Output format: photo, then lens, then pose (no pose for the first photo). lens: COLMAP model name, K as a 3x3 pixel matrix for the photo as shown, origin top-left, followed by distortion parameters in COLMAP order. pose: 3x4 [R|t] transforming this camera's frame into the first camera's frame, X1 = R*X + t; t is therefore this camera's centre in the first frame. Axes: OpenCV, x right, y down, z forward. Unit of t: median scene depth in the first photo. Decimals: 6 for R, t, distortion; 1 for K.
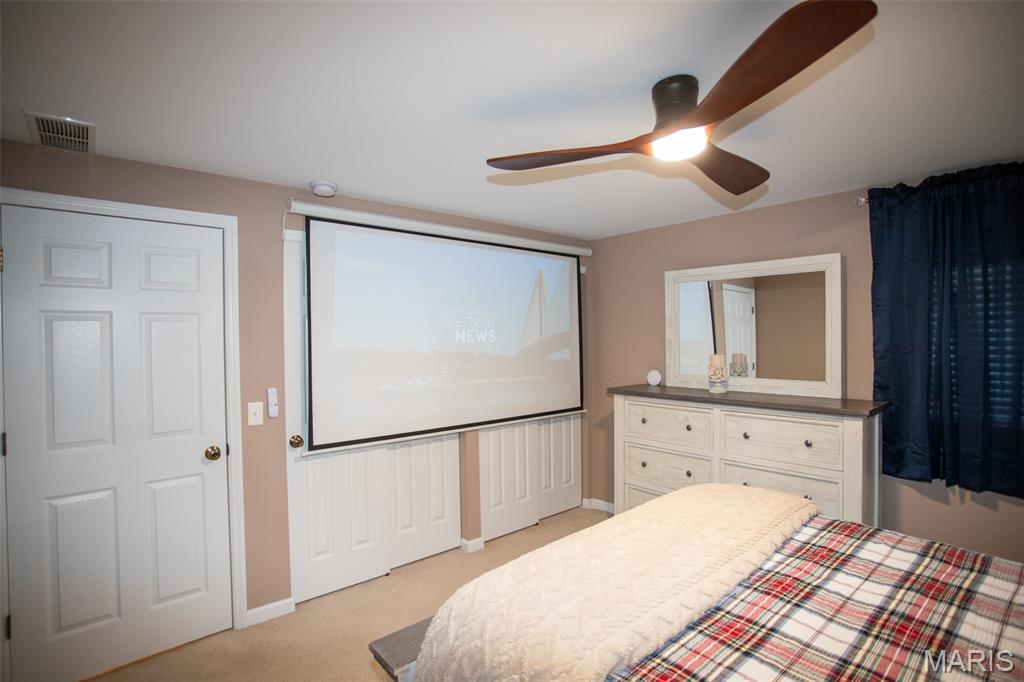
lens RADIAL K [[506.1, 0, 510.7], [0, 506.1, 344.0], [0, 0, 1]] dist [-0.004516, -0.000466]
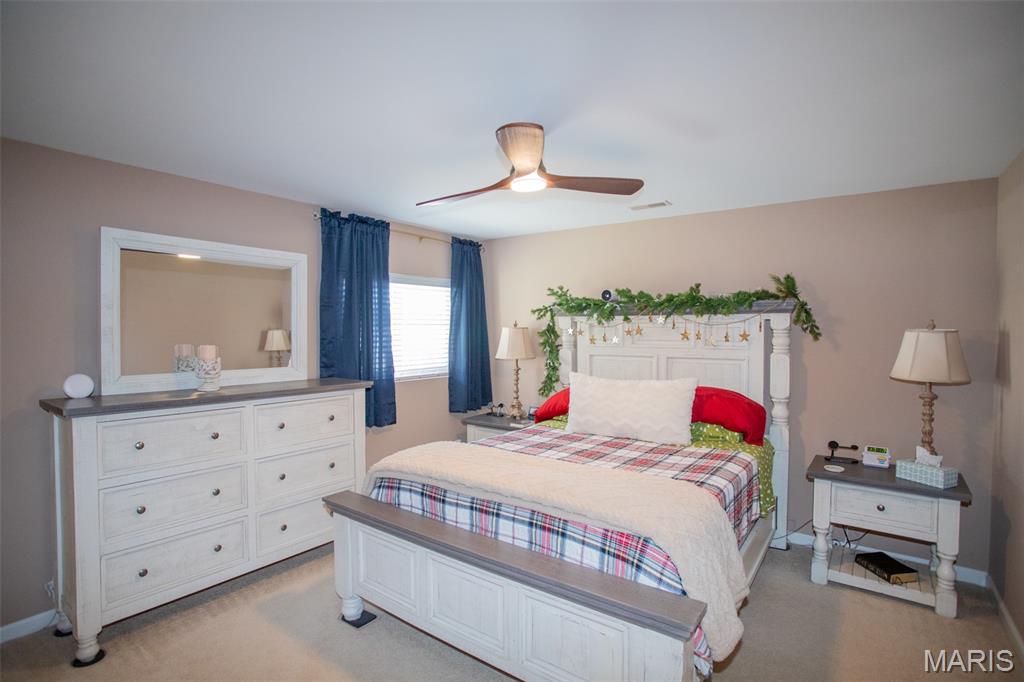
lens RADIAL K [[506.1, 0, 510.4], [0, 506.1, 340.8], [0, 0, 1]] dist [-0.004516, -0.000466]
pose [[-0.203025, -0.015713, 0.979047, -0.549284], [0.003681, 0.999852, 0.016810, 0.000011], [-0.979167, 0.007017, -0.202938, 0.707432]]
